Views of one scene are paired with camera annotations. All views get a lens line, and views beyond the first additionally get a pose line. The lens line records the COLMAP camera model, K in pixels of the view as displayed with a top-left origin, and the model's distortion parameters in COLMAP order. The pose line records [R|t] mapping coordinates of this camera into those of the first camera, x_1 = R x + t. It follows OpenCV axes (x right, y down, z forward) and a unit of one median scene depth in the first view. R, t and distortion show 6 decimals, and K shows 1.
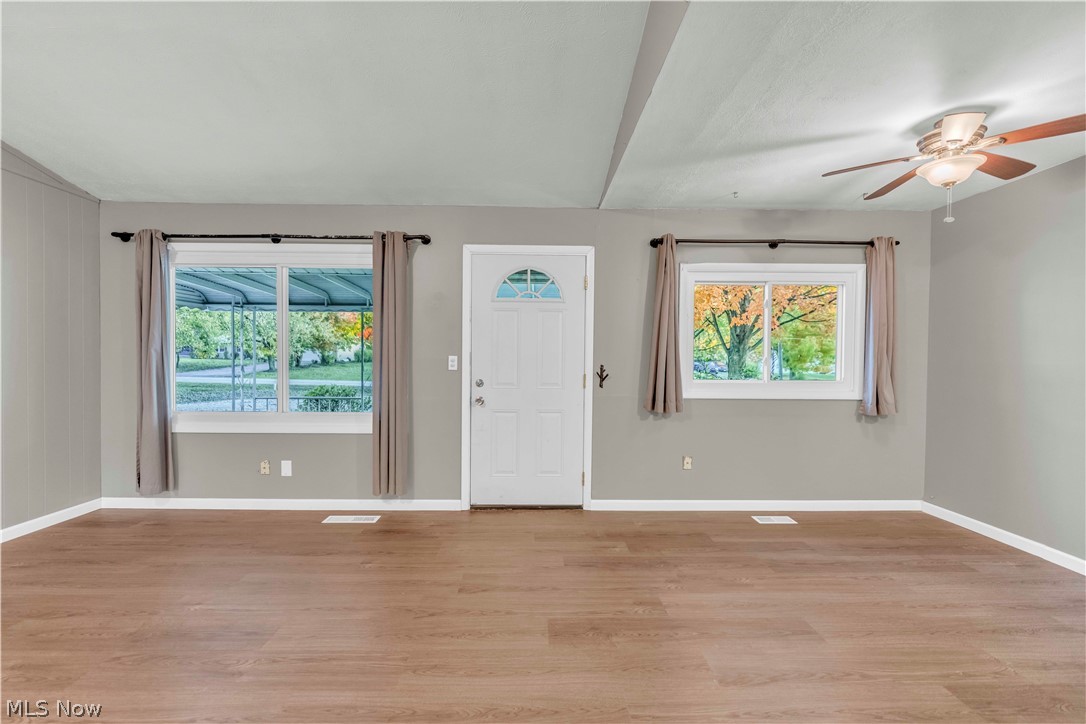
lens RADIAL K [[444.4, 0, 542.1], [0, 444.4, 359.7], [0, 0, 1]] dist [0.001006, 0.000299]
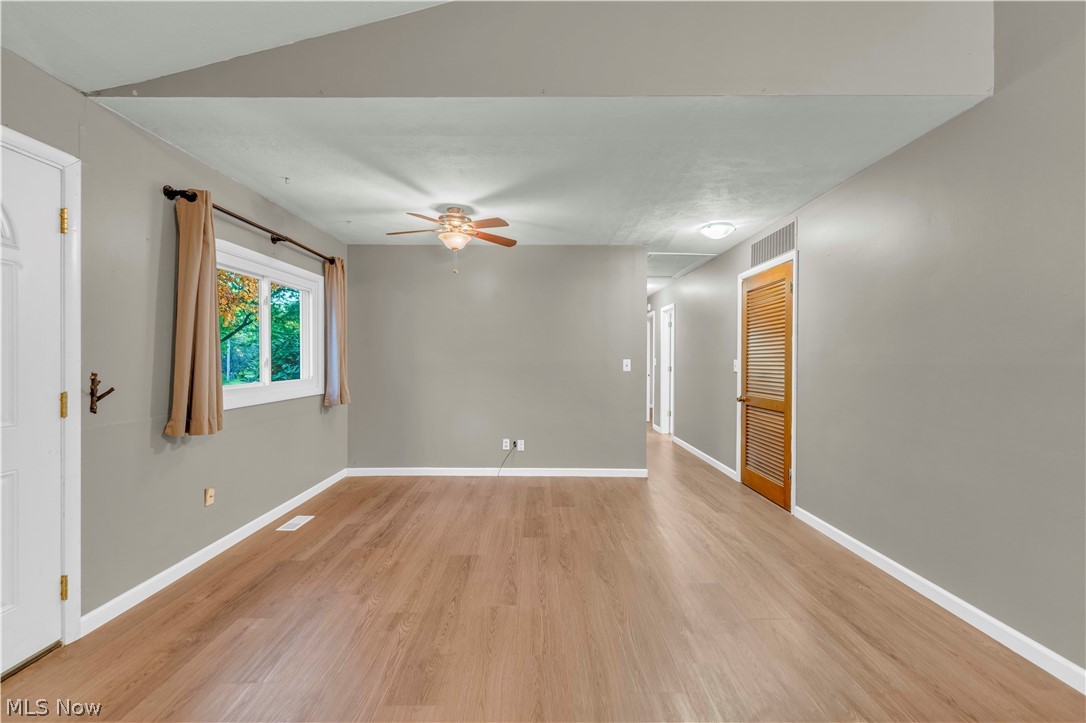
lens RADIAL K [[444.4, 0, 542.1], [0, 444.4, 359.2], [0, 0, 1]] dist [0.001006, 0.000299]
pose [[0.020388, -0.011325, 0.999728, -0.444320], [0.008964, 0.999898, 0.011144, -0.007860], [-0.999752, 0.008735, 0.020488, 0.430432]]
